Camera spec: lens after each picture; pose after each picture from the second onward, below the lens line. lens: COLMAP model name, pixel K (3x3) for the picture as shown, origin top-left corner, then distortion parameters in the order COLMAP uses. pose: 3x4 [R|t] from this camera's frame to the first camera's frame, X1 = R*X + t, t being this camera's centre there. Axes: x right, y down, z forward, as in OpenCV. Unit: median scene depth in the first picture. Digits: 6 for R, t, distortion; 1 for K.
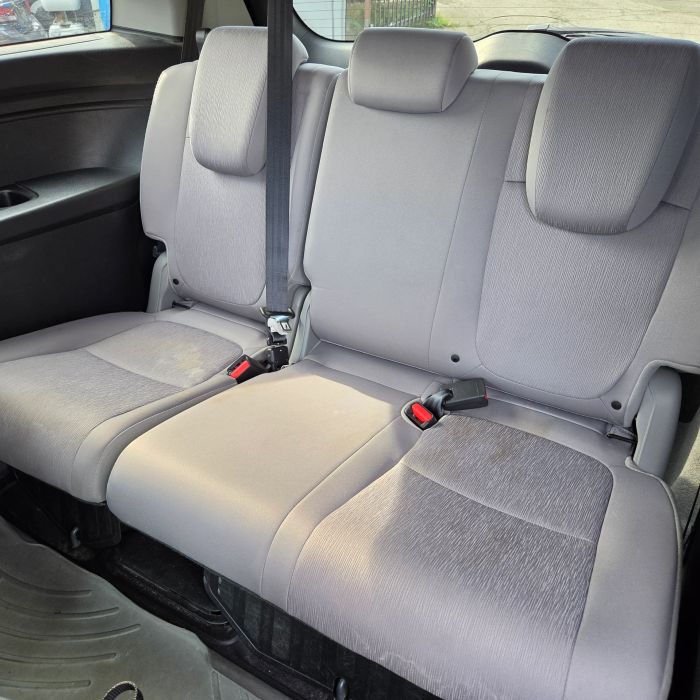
lens RADIAL K [[609.3, 0, 350.0], [0, 609.3, 350.0], [0, 0, 1]] dist [0.173139, 0.000944]
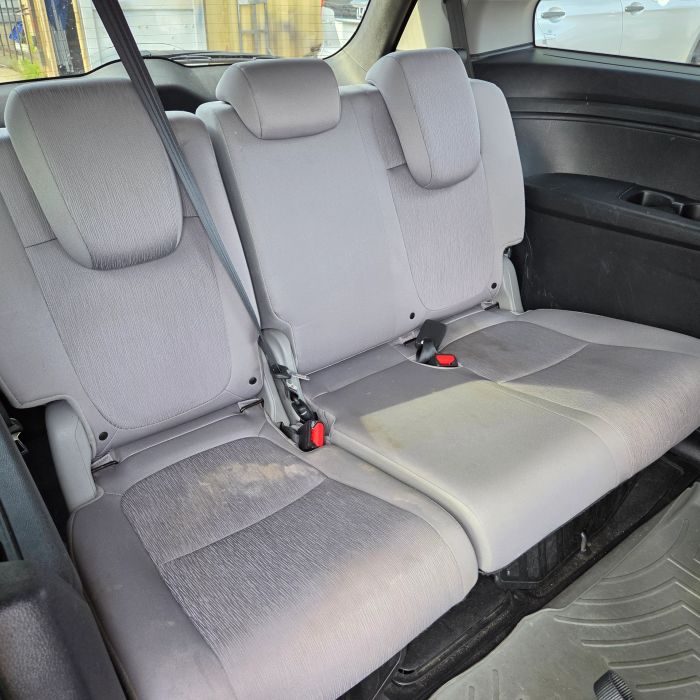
lens RADIAL K [[595.2, 0, 353.7], [0, 595.2, 347.9], [0, 0, 1]] dist [0.001330, 0.000544]
pose [[0.376875, -0.446922, 0.811311, -0.787093], [0.501452, 0.834884, 0.226970, -0.237751], [-0.778788, 0.321294, 0.538757, 0.461088]]
